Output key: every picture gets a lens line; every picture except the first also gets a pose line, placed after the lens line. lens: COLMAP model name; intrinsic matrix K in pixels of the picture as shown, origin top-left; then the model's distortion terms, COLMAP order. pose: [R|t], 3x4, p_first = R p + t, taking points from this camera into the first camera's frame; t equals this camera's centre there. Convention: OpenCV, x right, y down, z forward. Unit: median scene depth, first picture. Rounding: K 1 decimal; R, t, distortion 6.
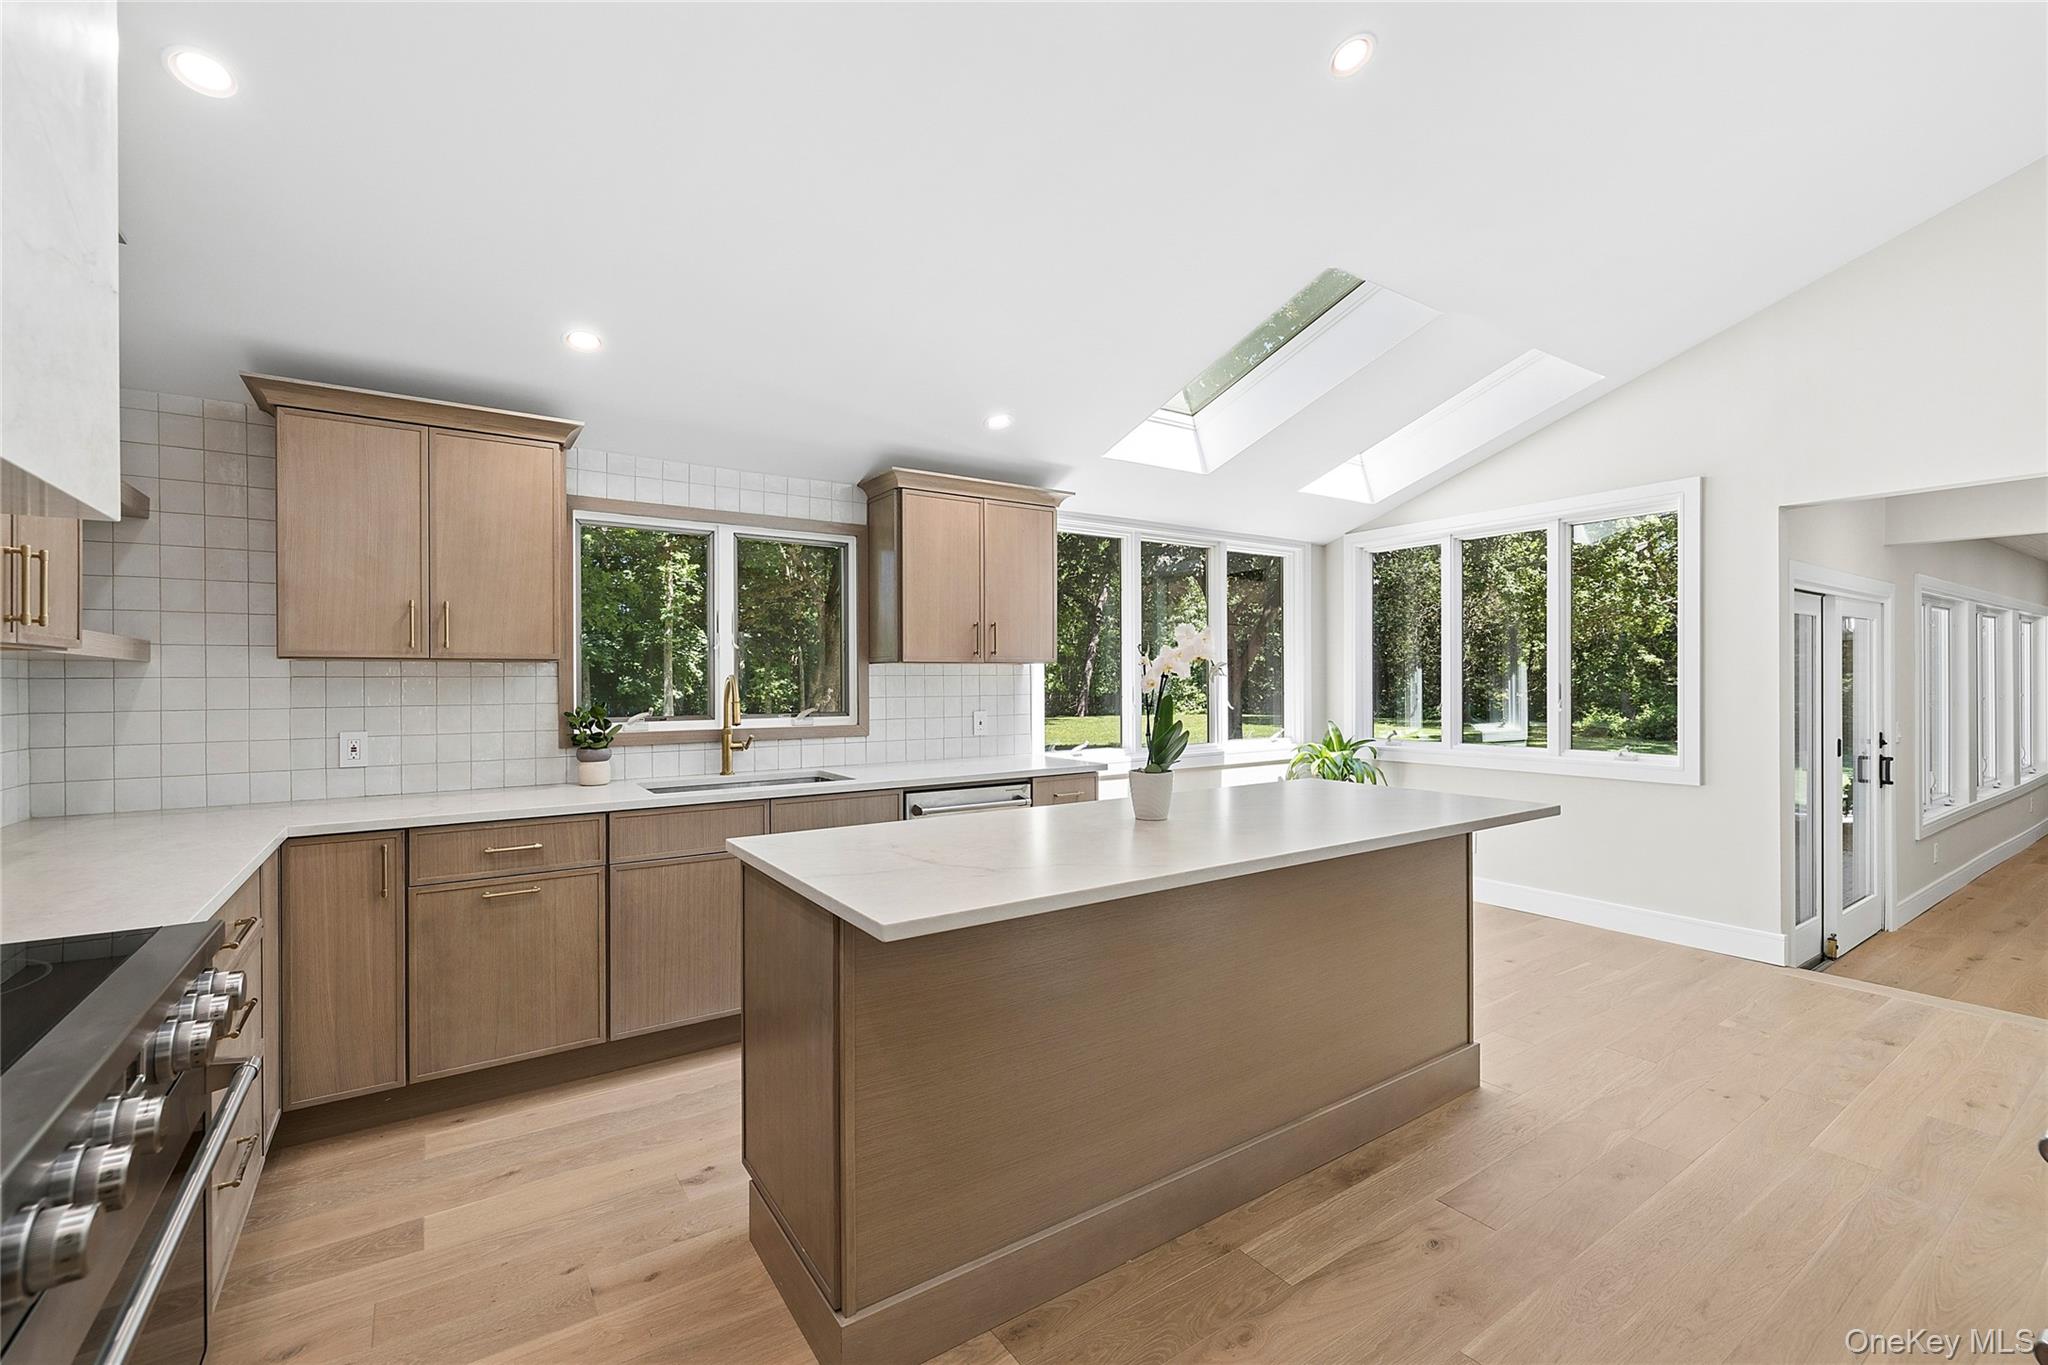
lens RADIAL K [[867.2, 0, 1025.9], [0, 867.2, 679.6], [0, 0, 1]] dist [0.004093, -0.000133]
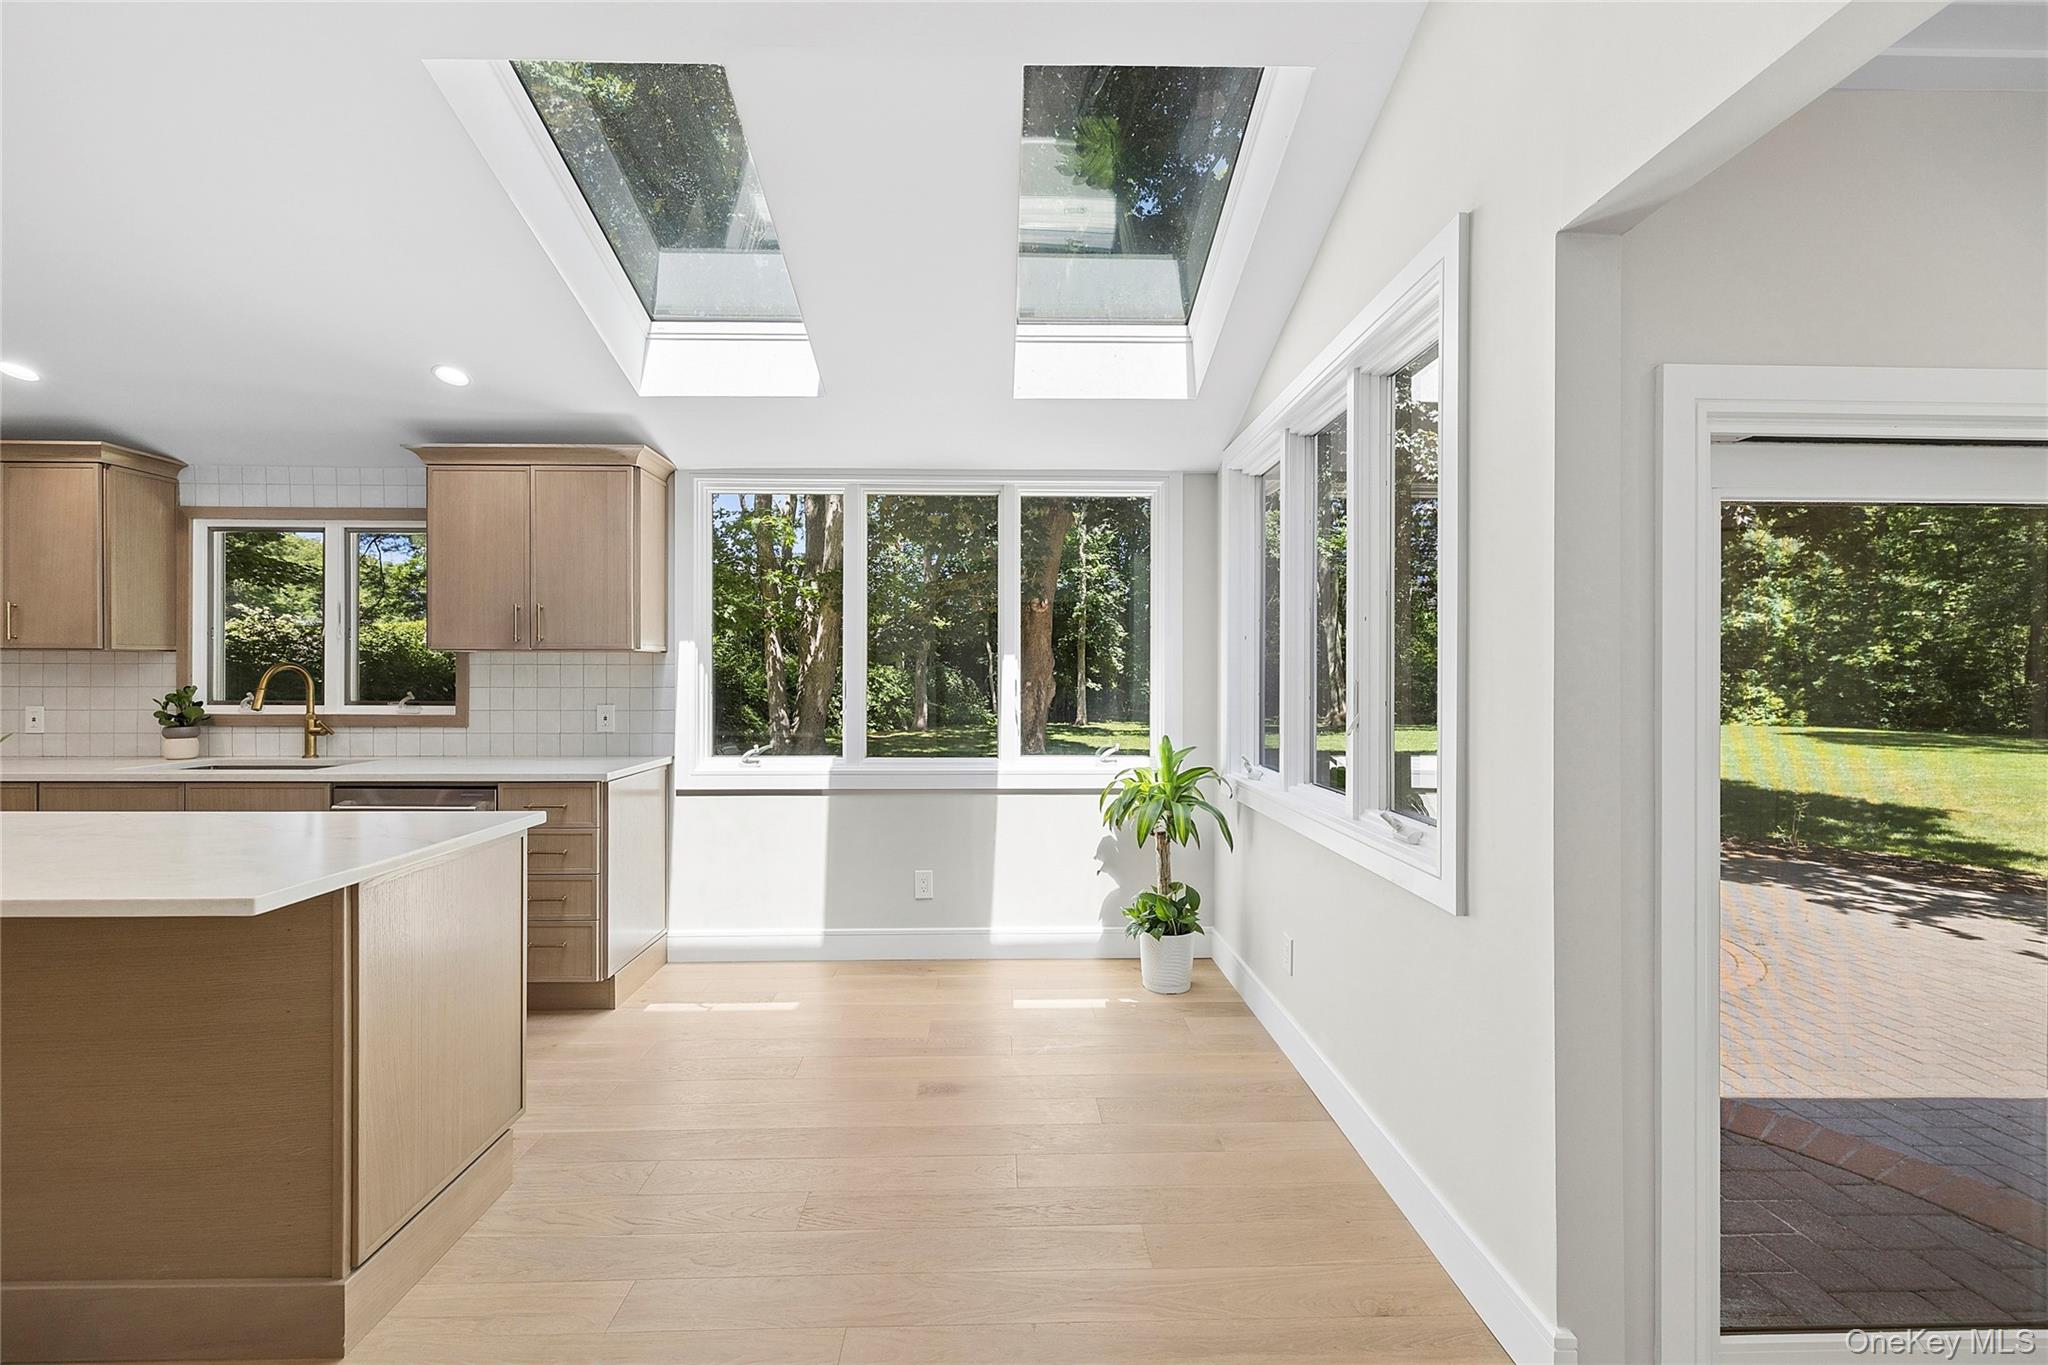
lens RADIAL K [[867.2, 0, 1027.8], [0, 867.2, 674.7], [0, 0, 1]] dist [0.004093, -0.000133]
pose [[0.840795, 0.006239, -0.541318, 0.835234], [-0.006619, 0.999977, 0.001244, 0.001604], [0.541314, 0.002537, 0.840817, 0.505306]]
